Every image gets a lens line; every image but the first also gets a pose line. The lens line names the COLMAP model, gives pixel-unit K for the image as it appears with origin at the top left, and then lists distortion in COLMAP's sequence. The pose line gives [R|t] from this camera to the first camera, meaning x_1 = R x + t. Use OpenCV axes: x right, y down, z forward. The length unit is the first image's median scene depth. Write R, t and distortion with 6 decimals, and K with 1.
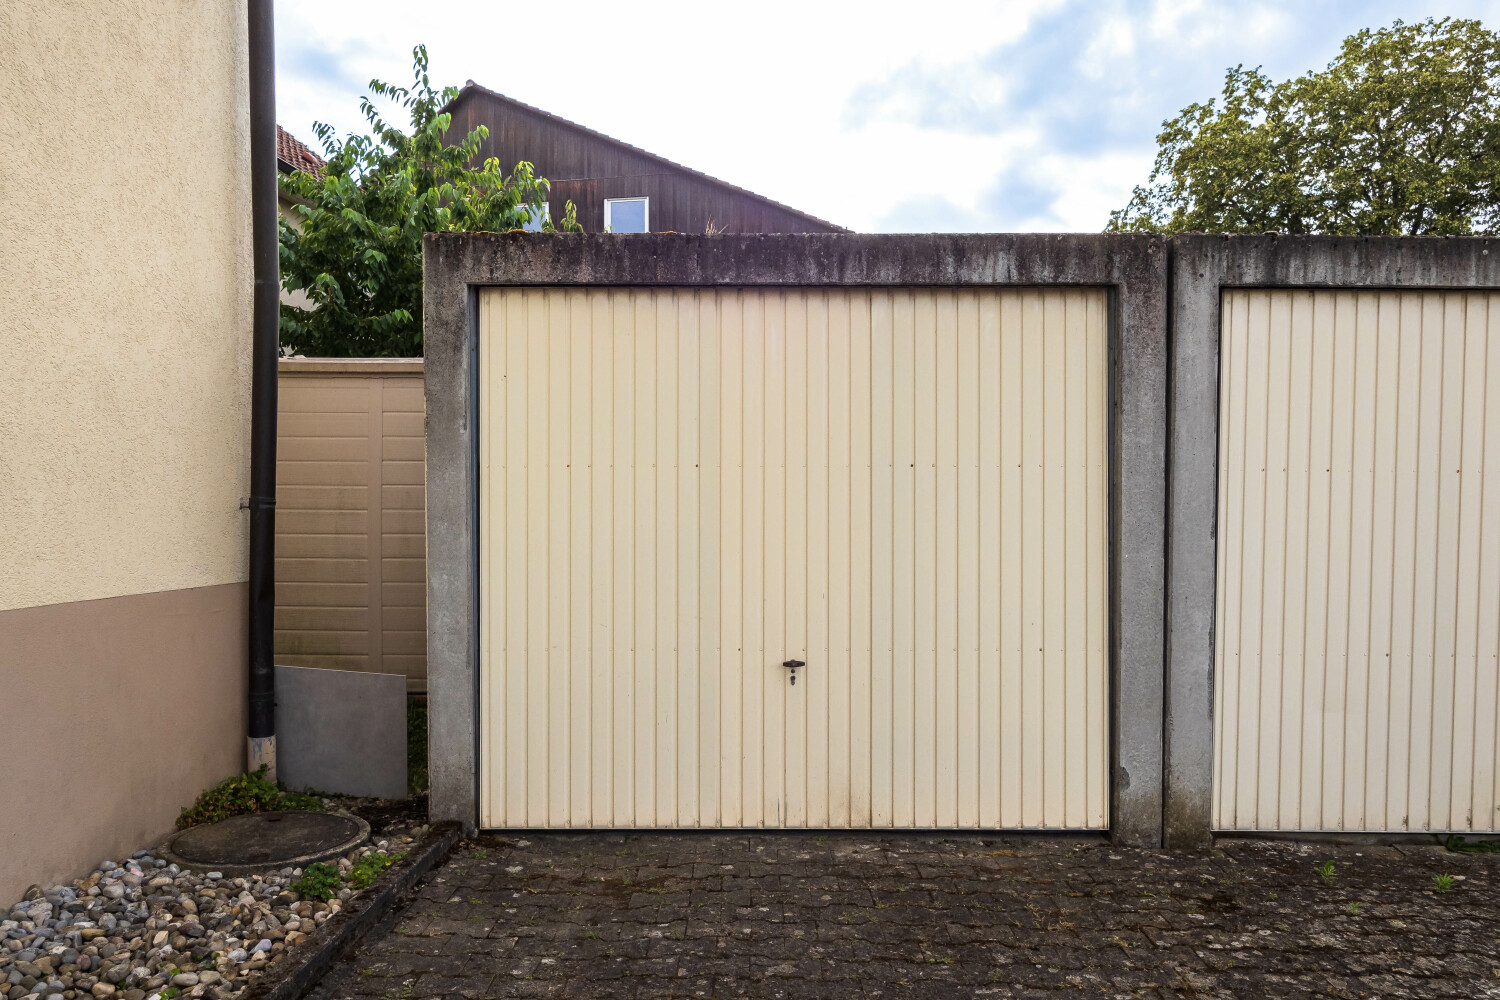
lens RADIAL K [[999.9, 0, 749.3], [0, 999.9, 605.4], [0, 0, 1]] dist [0.001210, 0.000414]
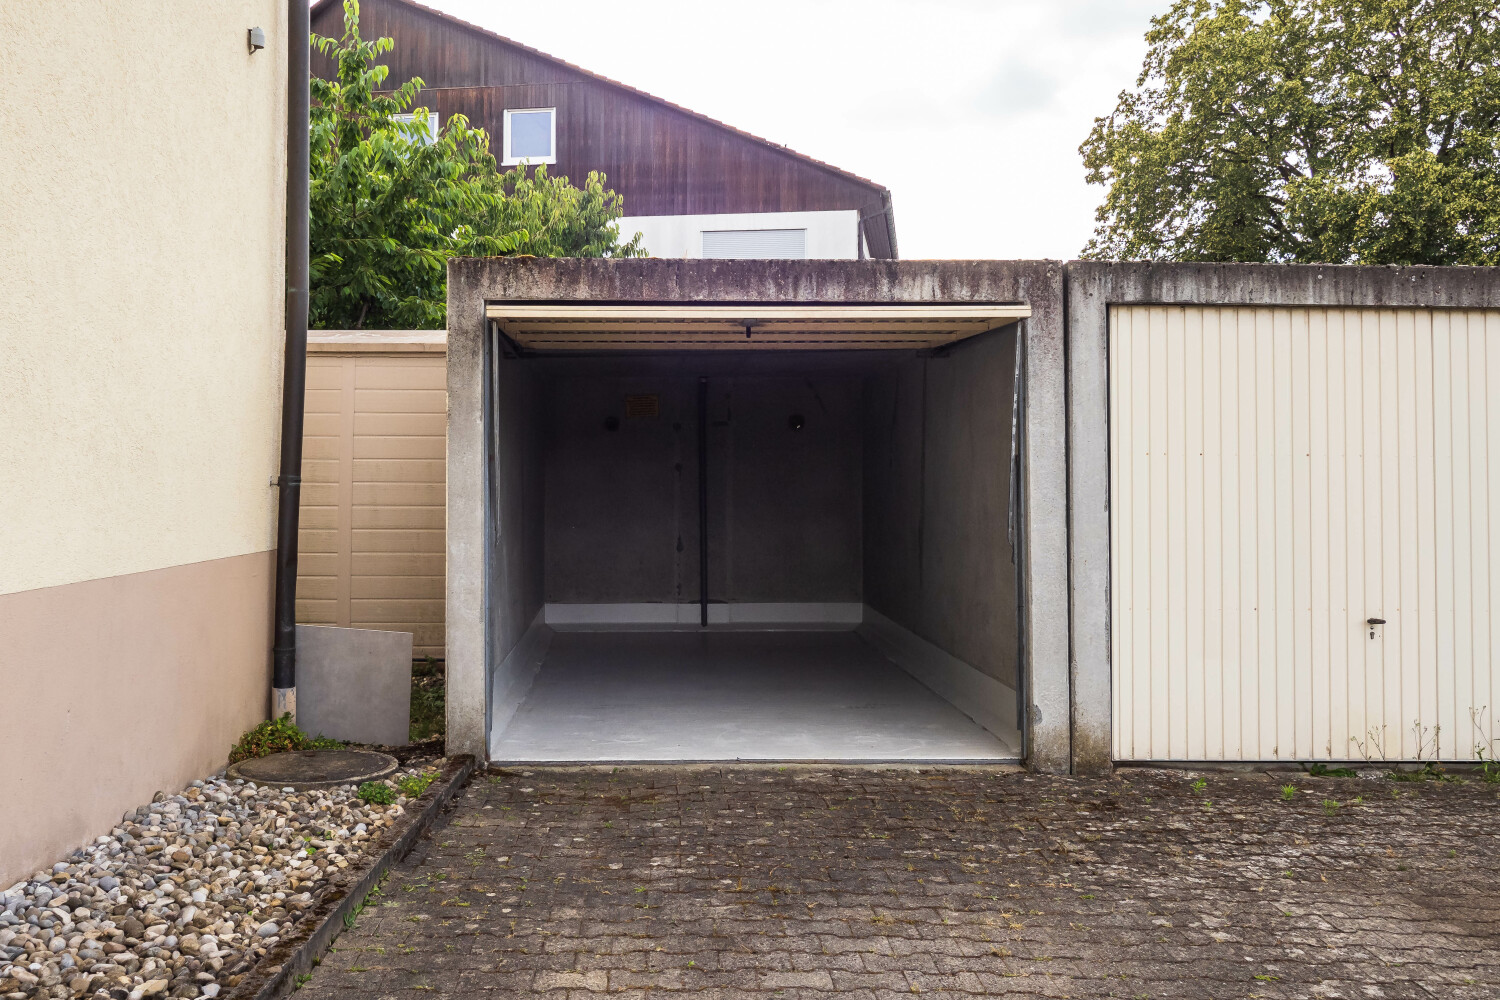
lens RADIAL K [[1244.4, 0, 746.4], [0, 1244.4, 500.4], [0, 0, 1]] dist [0.002194, 0.002640]
pose [[0.997894, -0.000213, 0.064866, -0.062711], [0.004717, 0.997585, -0.069292, 0.021328], [-0.064695, 0.069452, 0.995485, -0.459006]]
